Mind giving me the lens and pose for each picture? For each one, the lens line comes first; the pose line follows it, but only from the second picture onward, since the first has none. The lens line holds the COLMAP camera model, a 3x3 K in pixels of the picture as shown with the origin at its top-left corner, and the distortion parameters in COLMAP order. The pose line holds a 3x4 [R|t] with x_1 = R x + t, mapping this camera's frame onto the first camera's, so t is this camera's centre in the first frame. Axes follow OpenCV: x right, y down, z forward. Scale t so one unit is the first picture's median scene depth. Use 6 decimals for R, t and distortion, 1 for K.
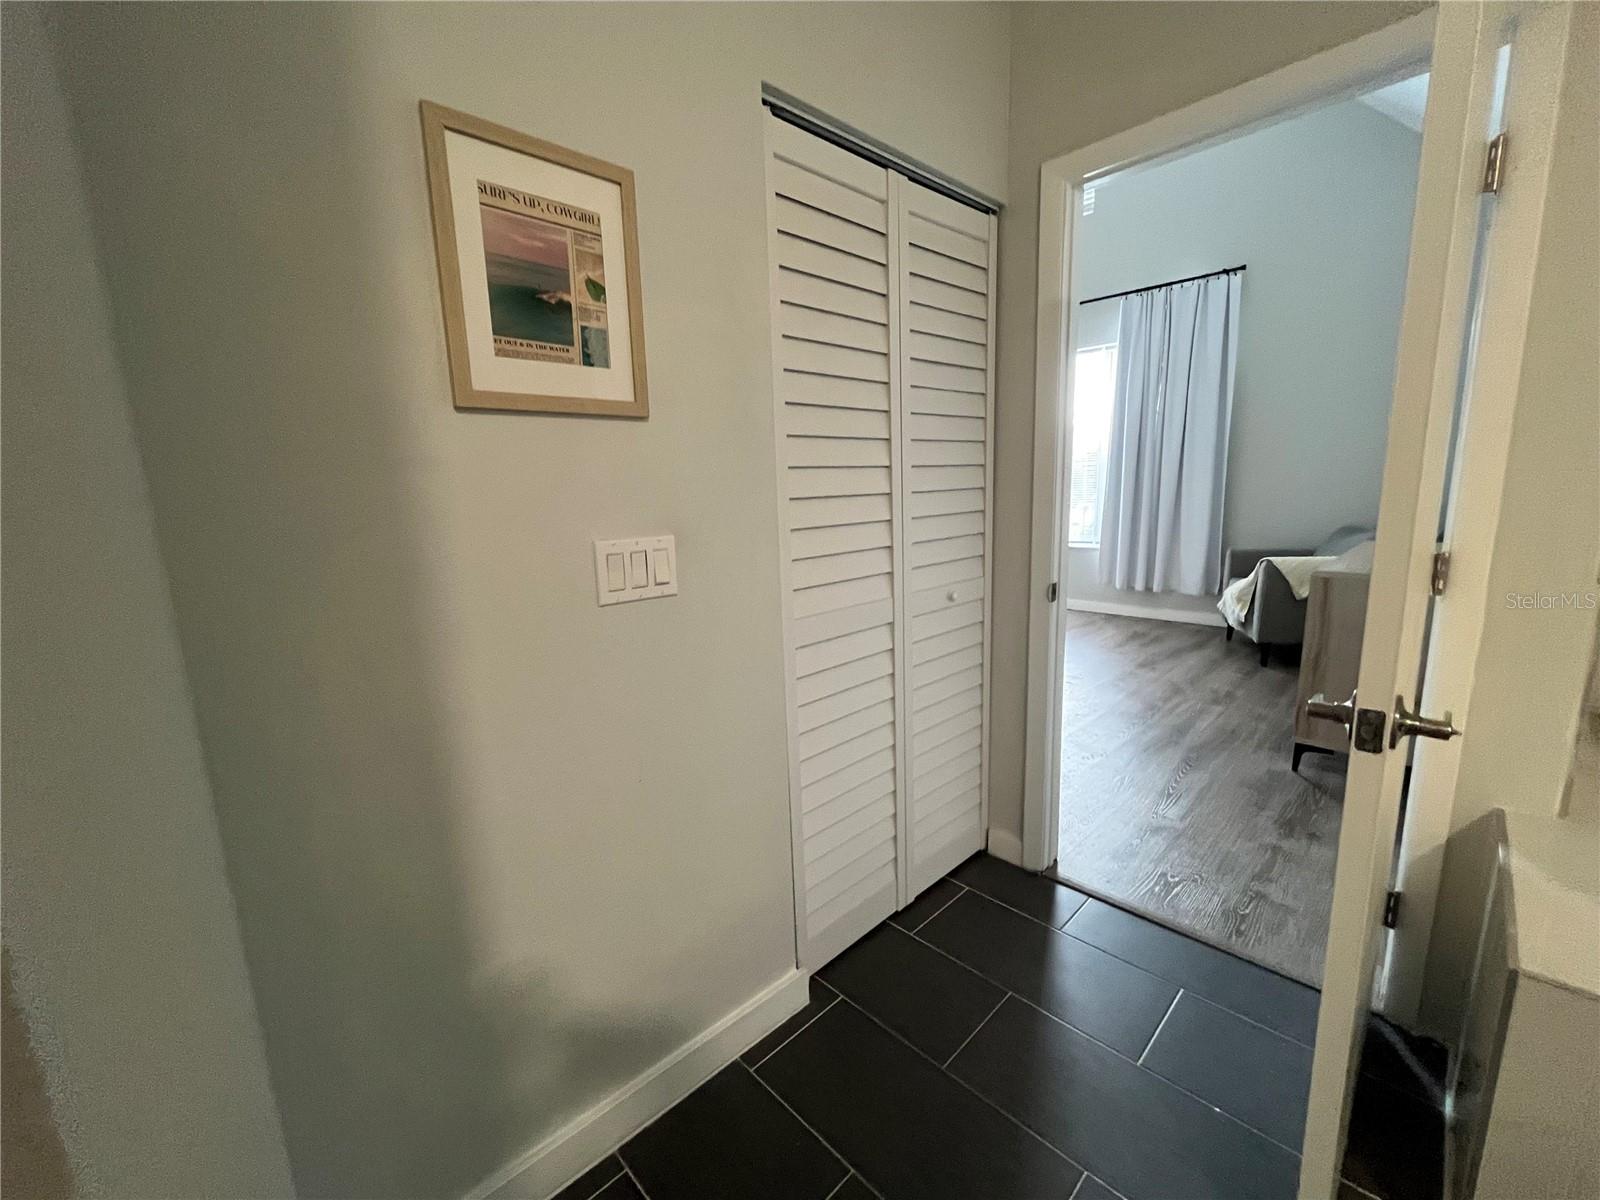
lens RADIAL K [[644.6, 0, 789.1], [0, 644.6, 599.3], [0, 0, 1]] dist [-0.003942, 0.000415]
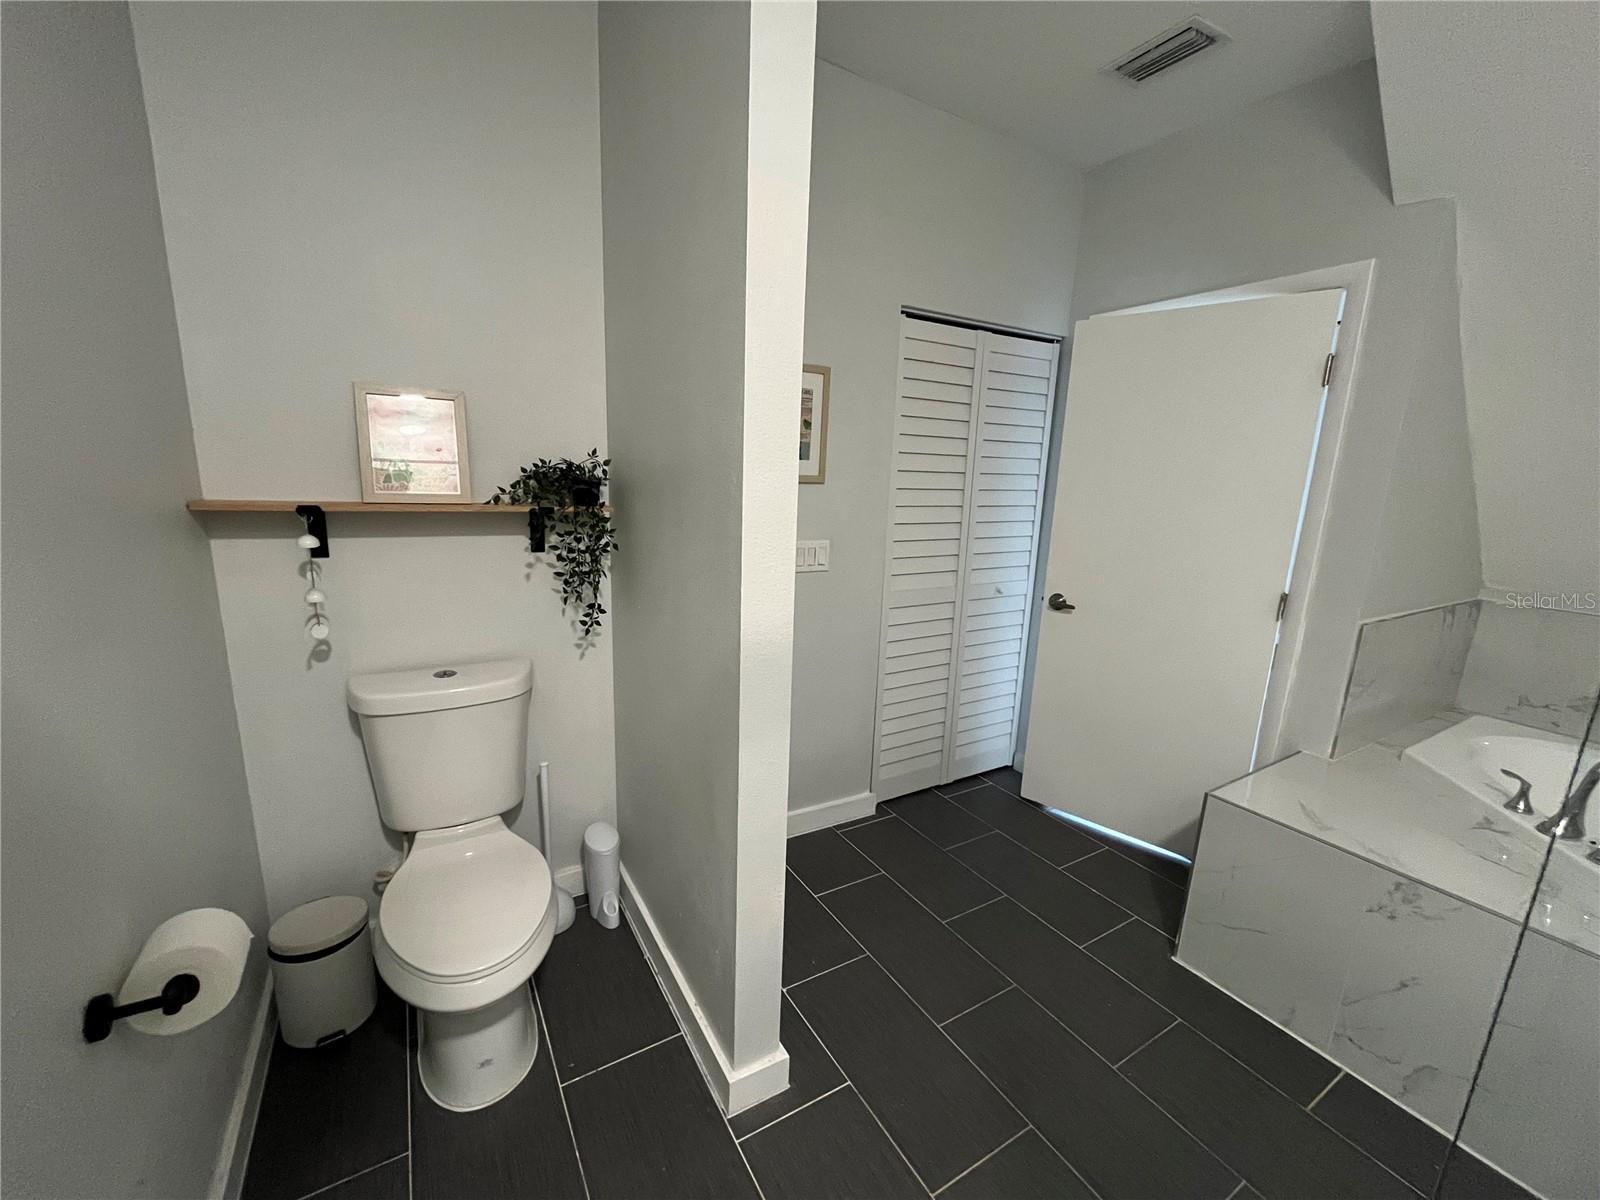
lens RADIAL K [[644.6, 0, 789.5], [0, 644.6, 596.5], [0, 0, 1]] dist [-0.003942, 0.000415]
pose [[0.973547, 0.113164, -0.198493, 0.102513], [-0.106922, 0.993383, 0.041923, 0.000198], [0.201923, -0.019591, 0.979205, -0.877995]]
